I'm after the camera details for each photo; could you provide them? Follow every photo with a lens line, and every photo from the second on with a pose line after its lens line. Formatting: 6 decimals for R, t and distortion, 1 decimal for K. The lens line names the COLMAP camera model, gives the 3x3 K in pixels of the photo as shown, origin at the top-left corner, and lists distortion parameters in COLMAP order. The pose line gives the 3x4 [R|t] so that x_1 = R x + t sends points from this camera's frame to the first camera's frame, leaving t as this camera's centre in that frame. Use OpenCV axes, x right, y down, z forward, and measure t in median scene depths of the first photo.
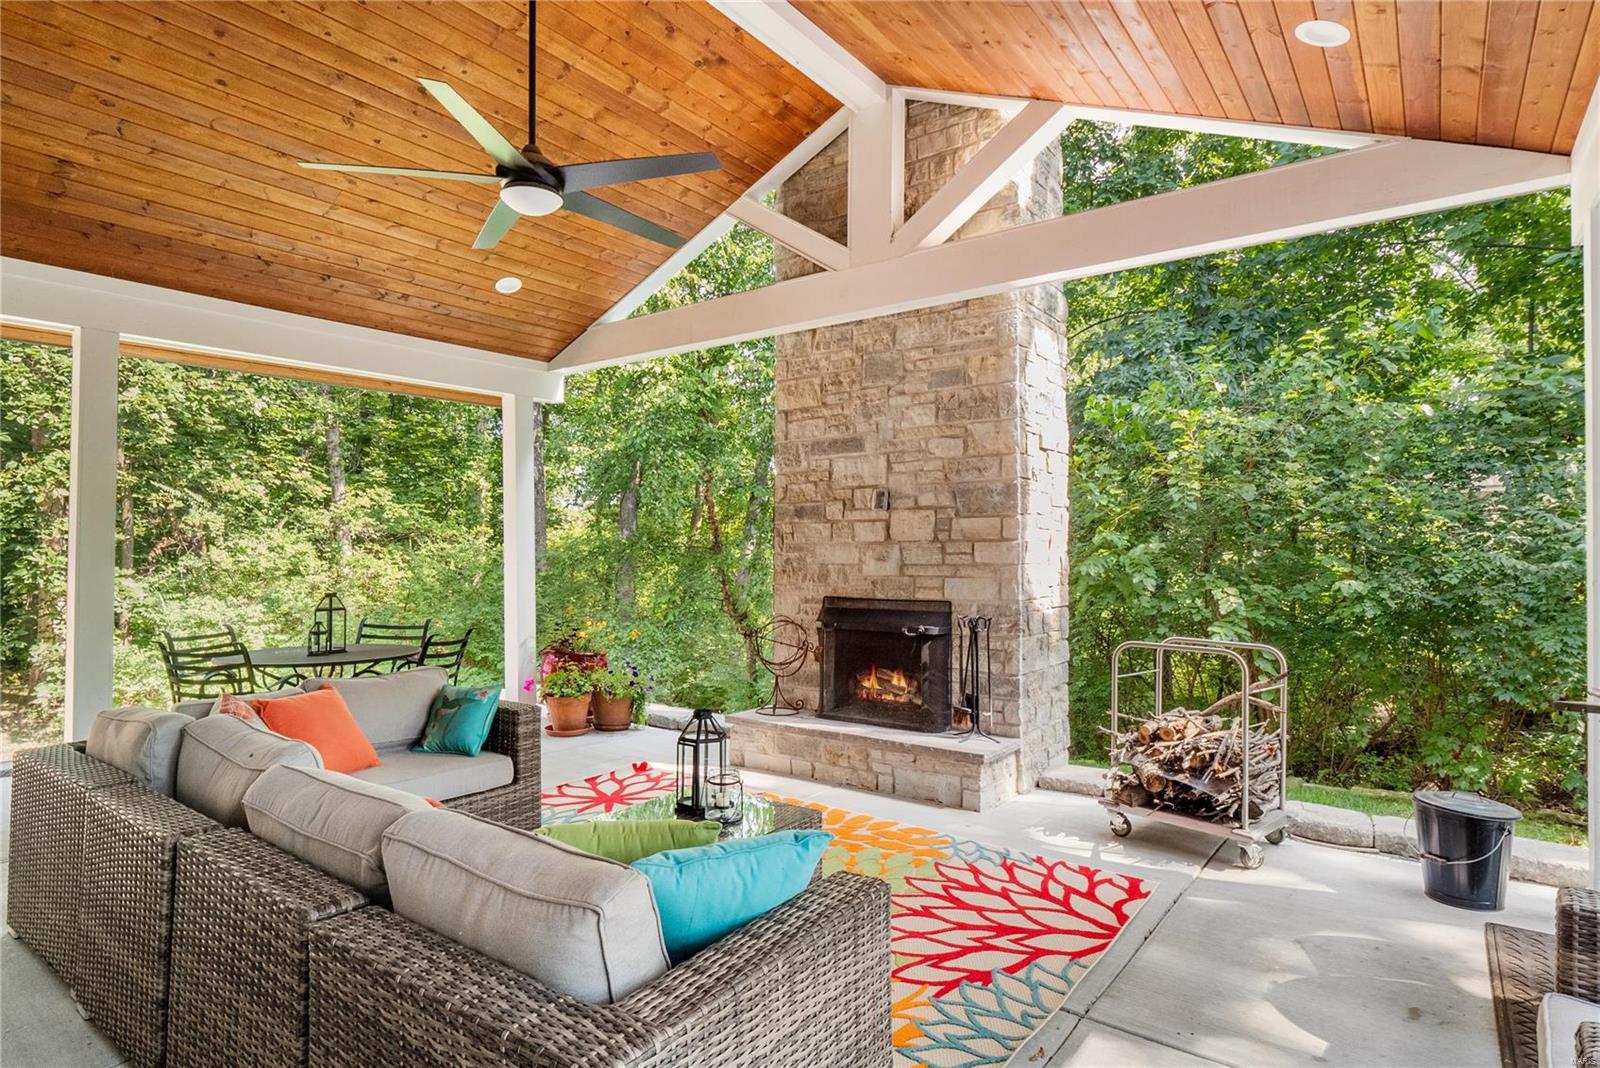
lens RADIAL K [[843.4, 0, 794.9], [0, 843.4, 534.2], [0, 0, 1]] dist [0.000993, -0.000058]
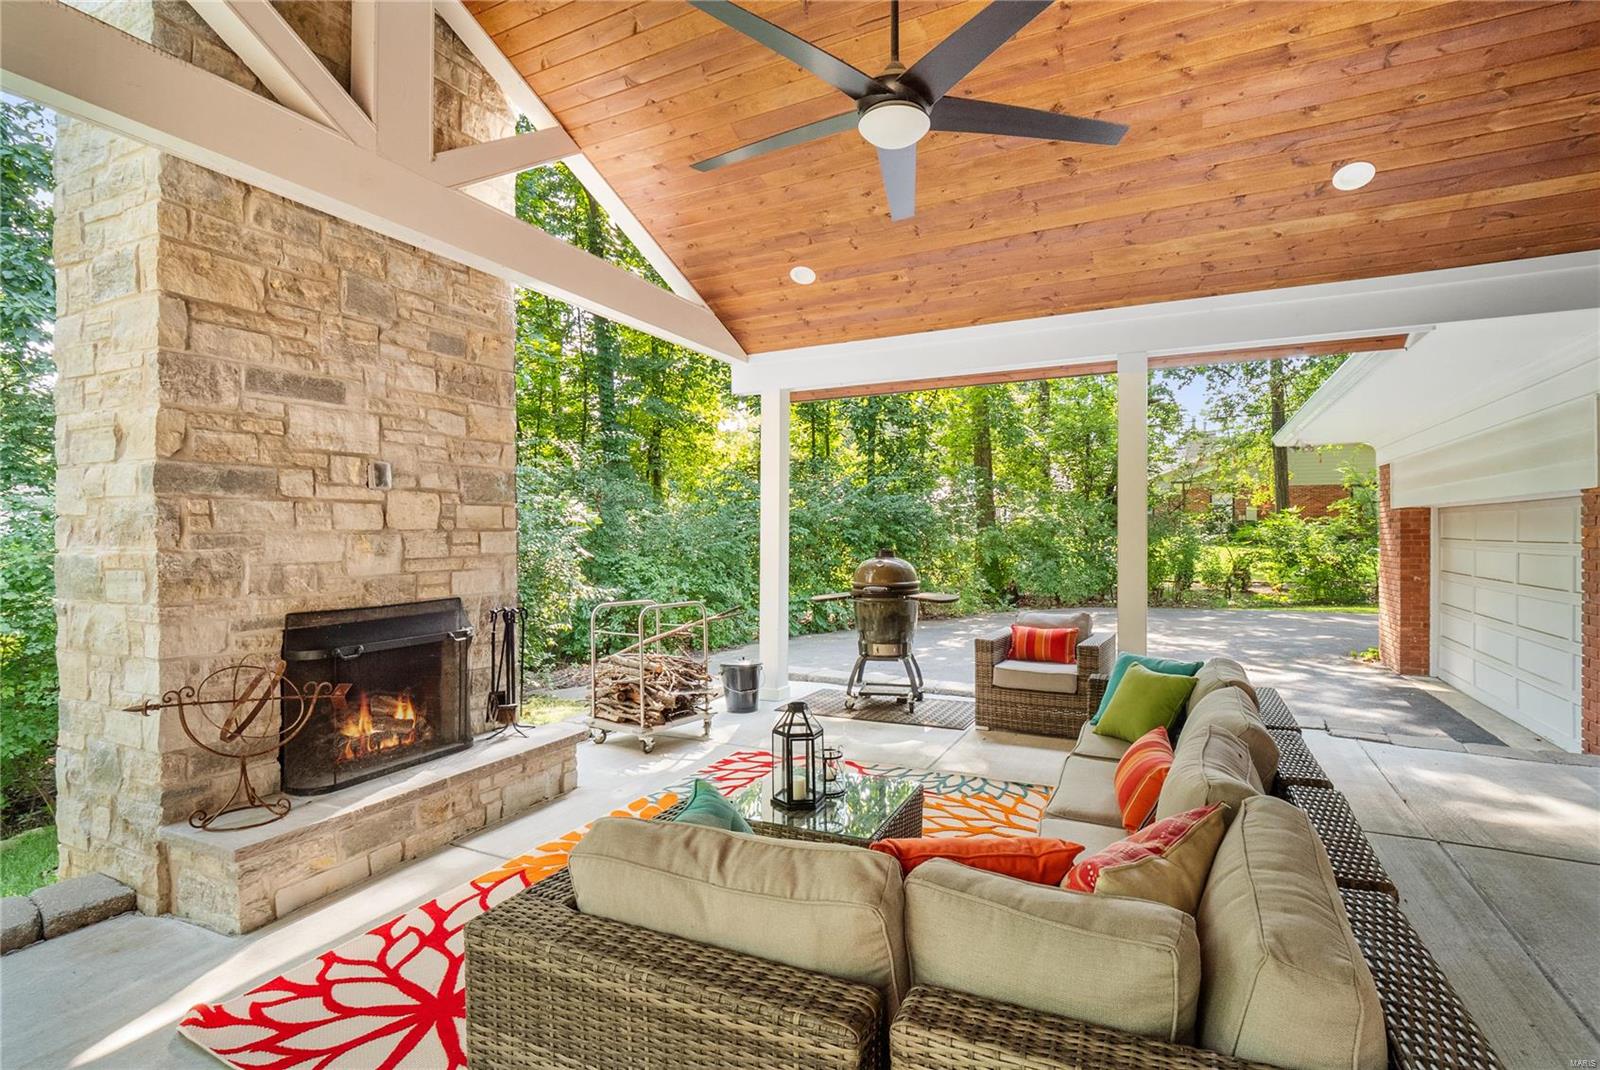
lens RADIAL K [[756.1, 0, 800.9], [0, 756.1, 531.0], [0, 0, 1]] dist [-0.012337, 0.000579]
pose [[-0.182542, 0.000744, 0.983198, -0.632722], [-0.015708, 0.999870, -0.003673, 0.005821], [-0.983073, -0.016115, -0.182507, 0.749305]]
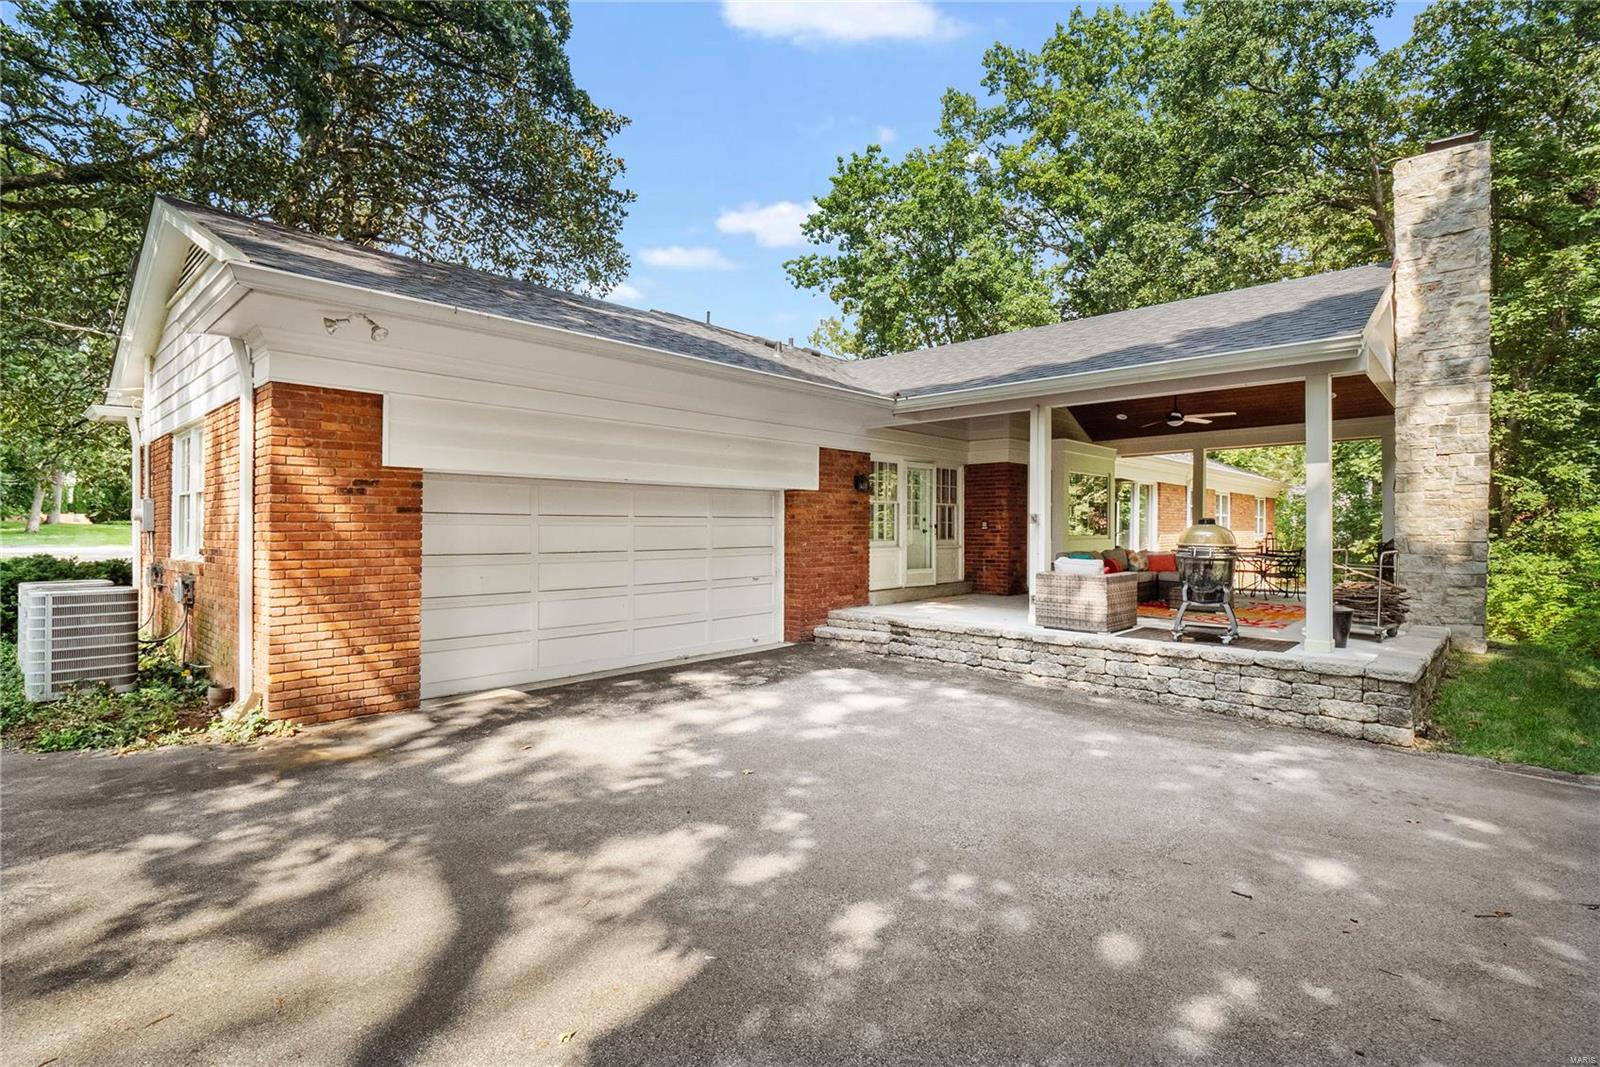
lens RADIAL K [[756.1, 0, 794.6], [0, 756.1, 529.6], [0, 0, 1]] dist [-0.012337, 0.000579]
pose [[-0.099628, 0.007024, -0.995000, 2.056642], [0.017860, 0.999827, 0.005270, 0.020357], [0.994864, -0.017246, -0.099737, -0.253753]]
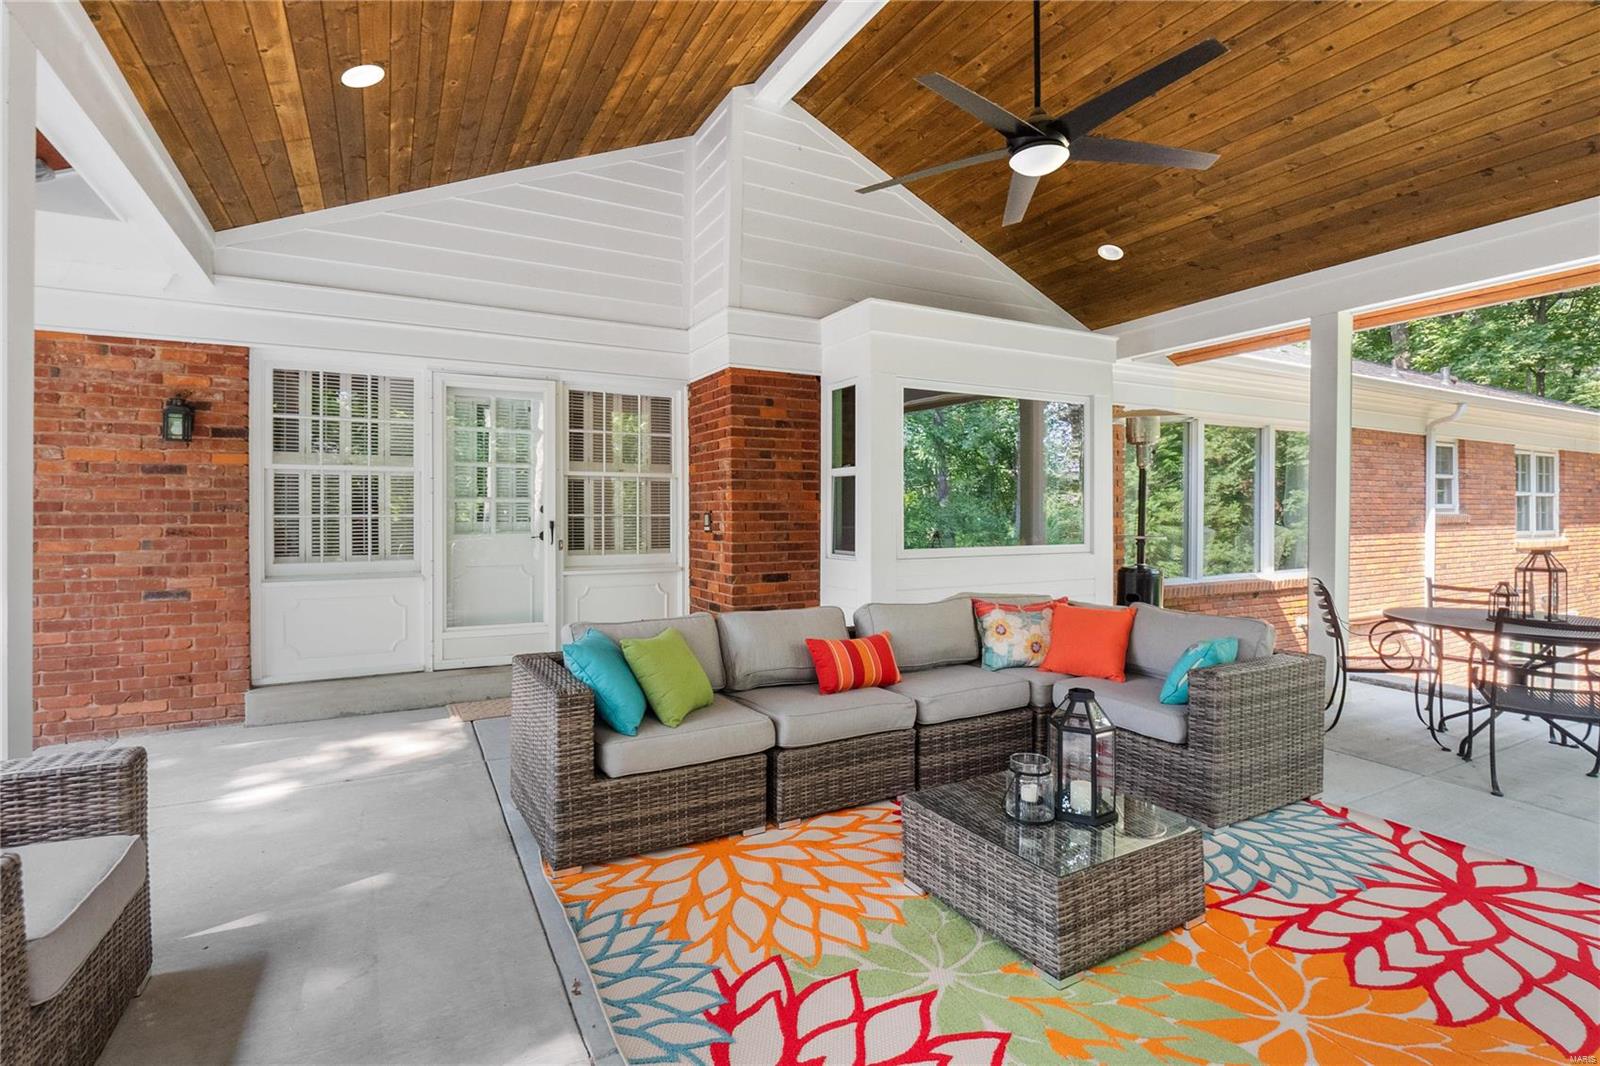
lens RADIAL K [[756.1, 0, 807.8], [0, 756.1, 514.6], [0, 0, 1]] dist [-0.012337, 0.000579]
pose [[-0.402499, 0.005651, -0.915403, 0.419734], [0.018167, 0.999833, -0.001816, 0.024070], [0.915240, -0.017361, -0.402535, 0.683903]]
